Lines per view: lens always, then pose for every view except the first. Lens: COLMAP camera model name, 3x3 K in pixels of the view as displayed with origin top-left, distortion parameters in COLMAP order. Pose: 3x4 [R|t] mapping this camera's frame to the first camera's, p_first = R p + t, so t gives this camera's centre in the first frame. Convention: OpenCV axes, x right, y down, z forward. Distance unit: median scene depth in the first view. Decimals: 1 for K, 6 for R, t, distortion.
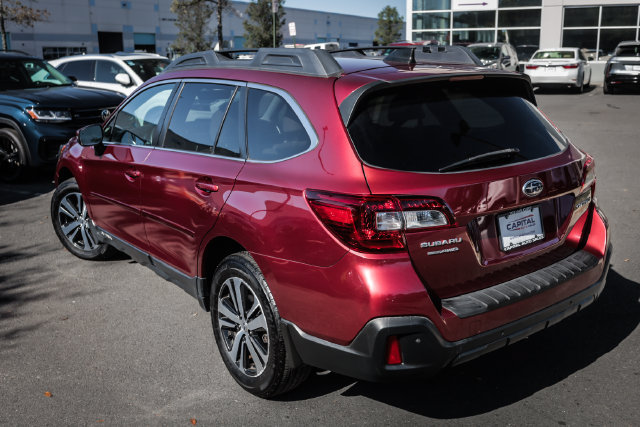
lens RADIAL K [[639.2, 0, 320.0], [0, 639.2, 213.5], [0, 0, 1]] dist [-0.051227, -0.007566]
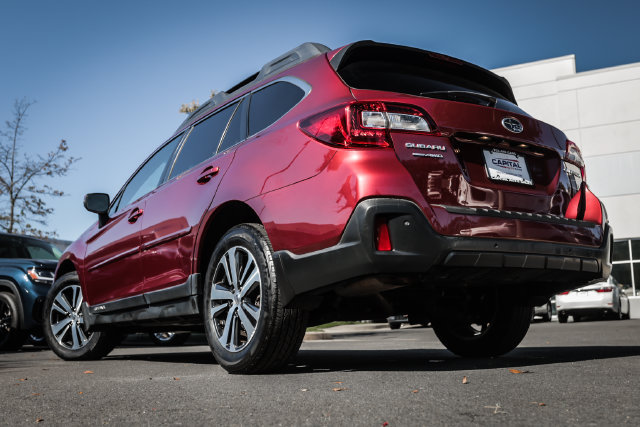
lens RADIAL K [[716.4, 0, 320.0], [0, 716.4, 213.5], [0, 0, 1]] dist [-0.072479, 0.016805]
pose [[0.999591, -0.009441, -0.026985, 0.022790], [-0.002743, 0.907862, -0.419259, 0.319457], [0.028457, 0.419162, 0.907465, -0.018309]]
